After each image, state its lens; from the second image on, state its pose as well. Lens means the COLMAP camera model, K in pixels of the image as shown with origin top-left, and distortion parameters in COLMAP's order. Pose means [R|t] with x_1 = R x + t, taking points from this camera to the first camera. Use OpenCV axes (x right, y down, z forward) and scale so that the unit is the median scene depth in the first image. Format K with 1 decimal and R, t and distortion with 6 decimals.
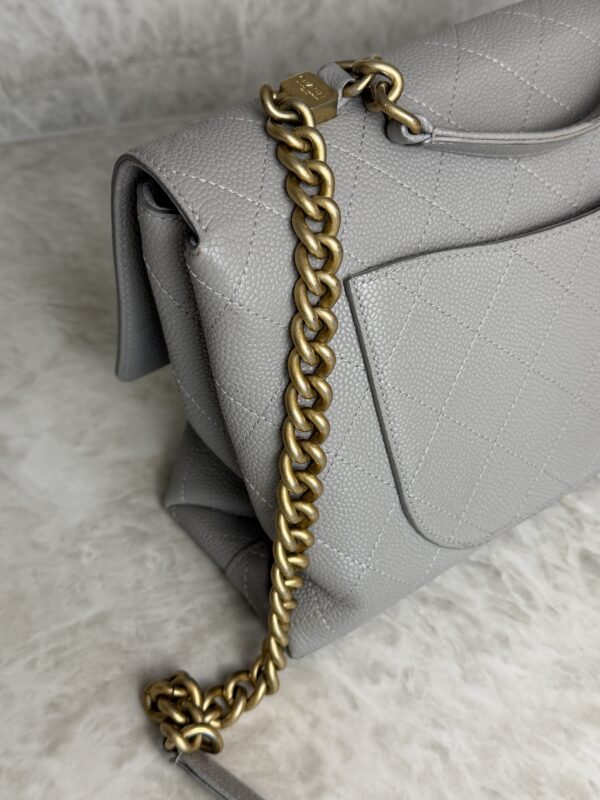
lens RADIAL K [[995.7, 0, 305.4], [0, 995.7, 400.0], [0, 0, 1]] dist [0.214519, -0.627359]
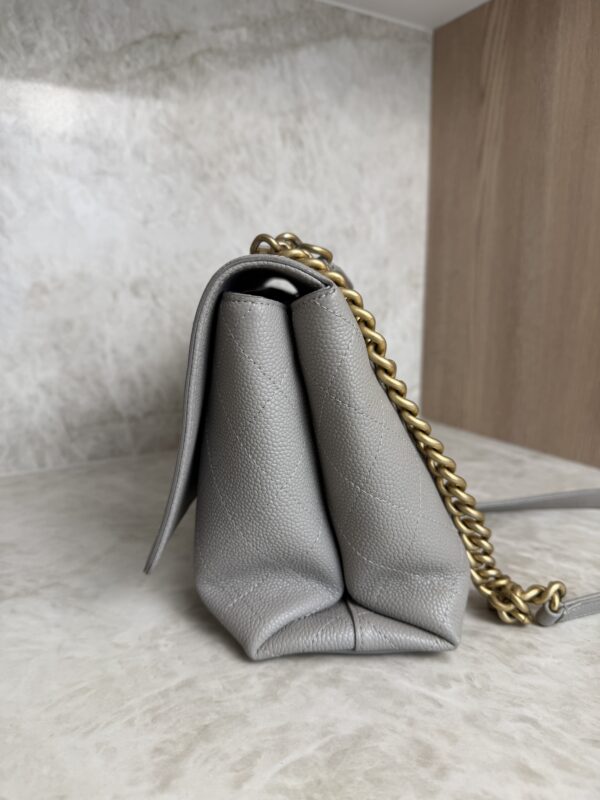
lens RADIAL K [[589.5, 0, 297.9], [0, 589.5, 399.7], [0, 0, 1]] dist [-0.035867, 0.006418]
pose [[0.977064, -0.073587, 0.199827, -0.187890], [0.176501, 0.804855, -0.566618, 0.343564], [-0.119136, 0.588892, 0.799383, 0.302566]]
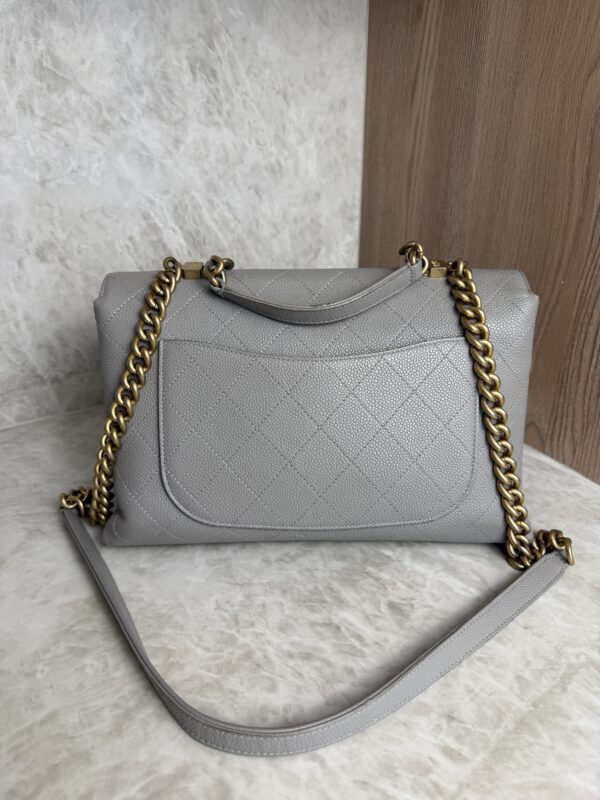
lens RADIAL K [[582.0, 0, 296.8], [0, 582.0, 398.3], [0, 0, 1]] dist [-0.011129, -0.005168]
pose [[0.976086, -0.126991, 0.176436, 0.028192], [0.181075, 0.924055, -0.336652, 0.143453], [-0.120284, 0.360549, 0.924952, 0.116588]]
